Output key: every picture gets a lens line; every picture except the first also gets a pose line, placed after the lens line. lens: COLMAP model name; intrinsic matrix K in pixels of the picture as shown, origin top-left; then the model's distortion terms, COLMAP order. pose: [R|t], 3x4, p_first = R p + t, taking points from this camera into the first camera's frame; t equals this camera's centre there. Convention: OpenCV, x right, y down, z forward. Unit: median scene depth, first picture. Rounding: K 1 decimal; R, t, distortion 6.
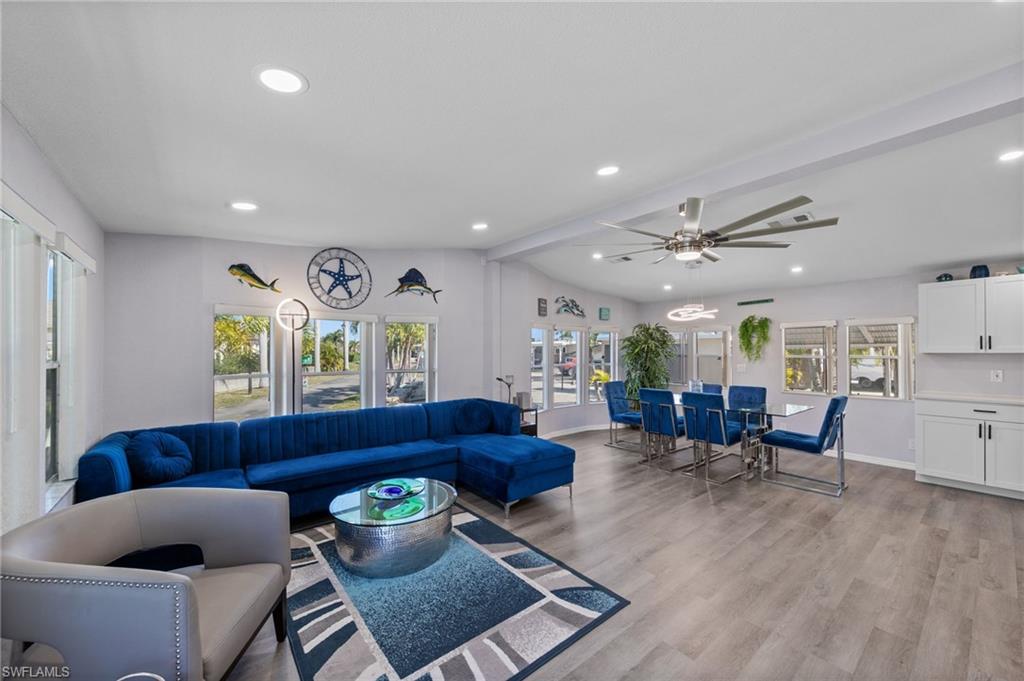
lens RADIAL K [[387.2, 0, 505.9], [0, 387.2, 348.1], [0, 0, 1]] dist [-0.000343, -0.000475]
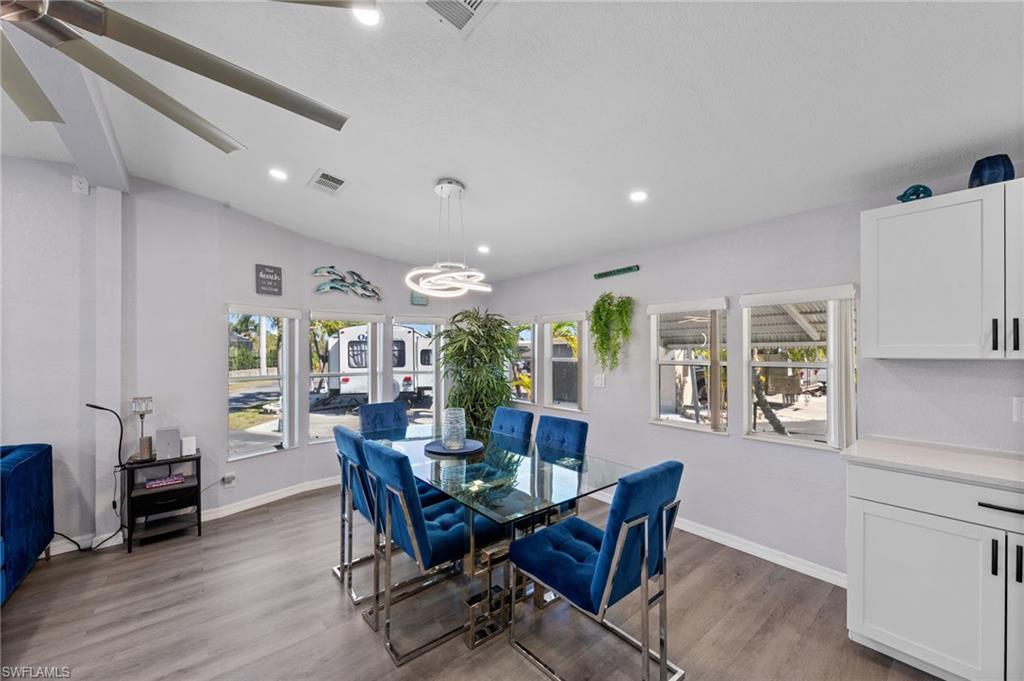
lens RADIAL K [[387.2, 0, 508.1], [0, 387.2, 350.5], [0, 0, 1]] dist [-0.000343, -0.000475]
pose [[0.999837, -0.000008, 0.018078, 0.657361], [-0.000117, 0.999976, 0.006865, 0.000515], [-0.018077, -0.006866, 0.999813, 0.559945]]
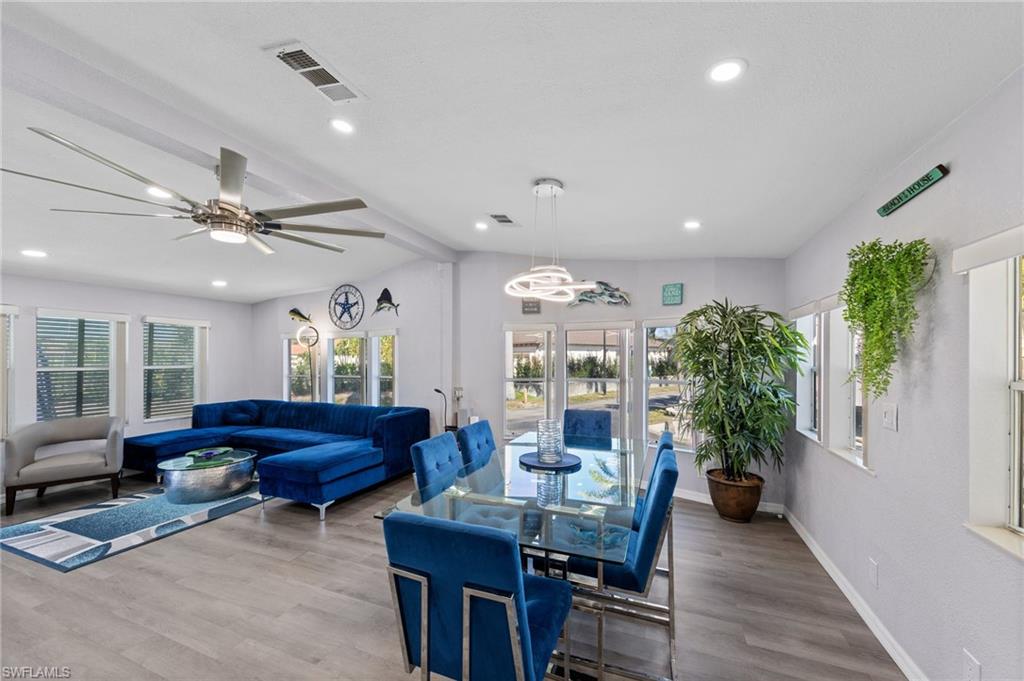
lens RADIAL K [[387.2, 0, 505.9], [0, 387.2, 359.0], [0, 0, 1]] dist [-0.000343, -0.000475]
pose [[0.491776, -0.000193, -0.870721, 1.059364], [0.012091, 0.999905, 0.006608, 0.001024], [0.870638, -0.013777, 0.491732, 0.836111]]
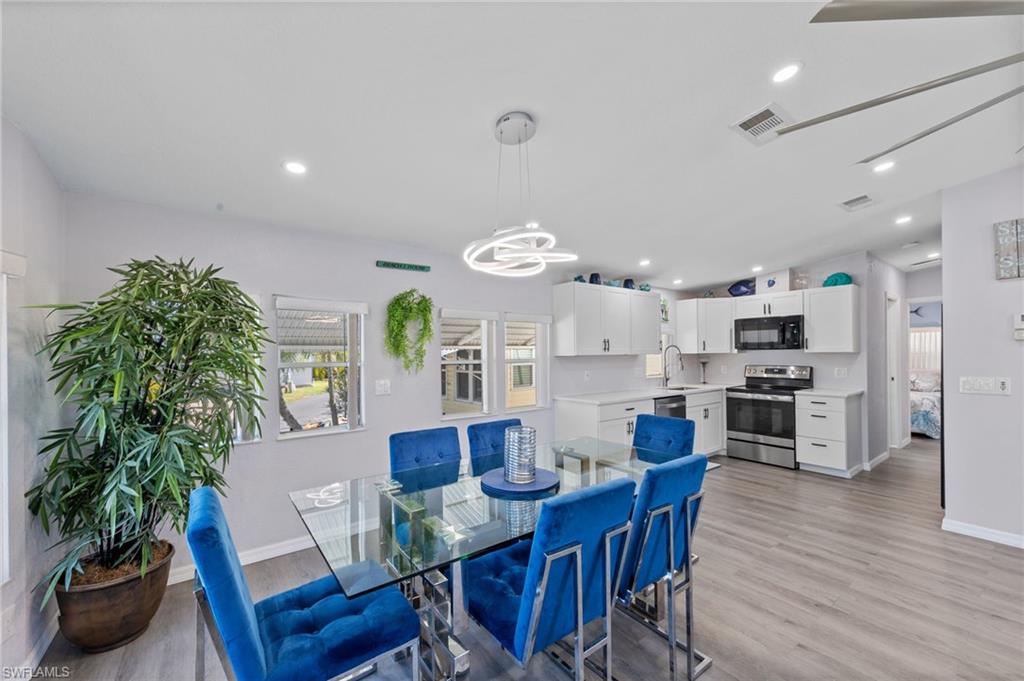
lens RADIAL K [[387.2, 0, 501.3], [0, 387.2, 355.2], [0, 0, 1]] dist [-0.000343, -0.000475]
pose [[0.035658, -0.004577, 0.999354, 0.130191], [-0.002762, 0.999985, 0.004679, 0.009321], [-0.999360, -0.002927, 0.035644, 1.193269]]
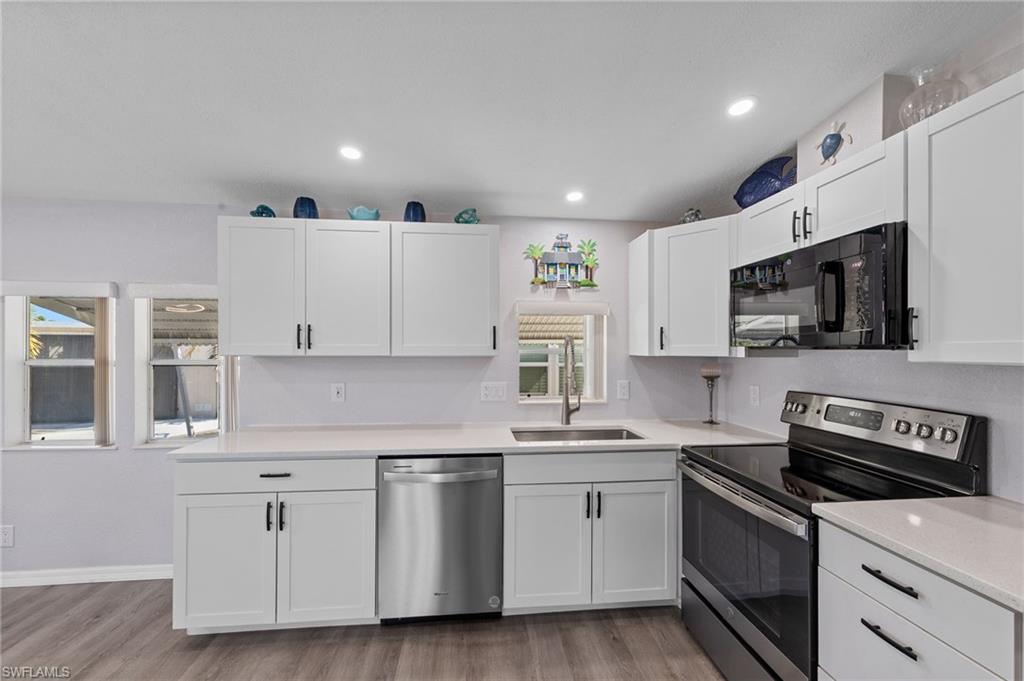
lens RADIAL K [[387.2, 0, 506.9], [0, 387.2, 350.4], [0, 0, 1]] dist [-0.000343, -0.000475]
pose [[0.526999, -0.001202, 0.849865, 0.880556], [-0.013269, 0.999865, 0.009642, -0.003611], [-0.849762, -0.016359, 0.526912, 0.444913]]
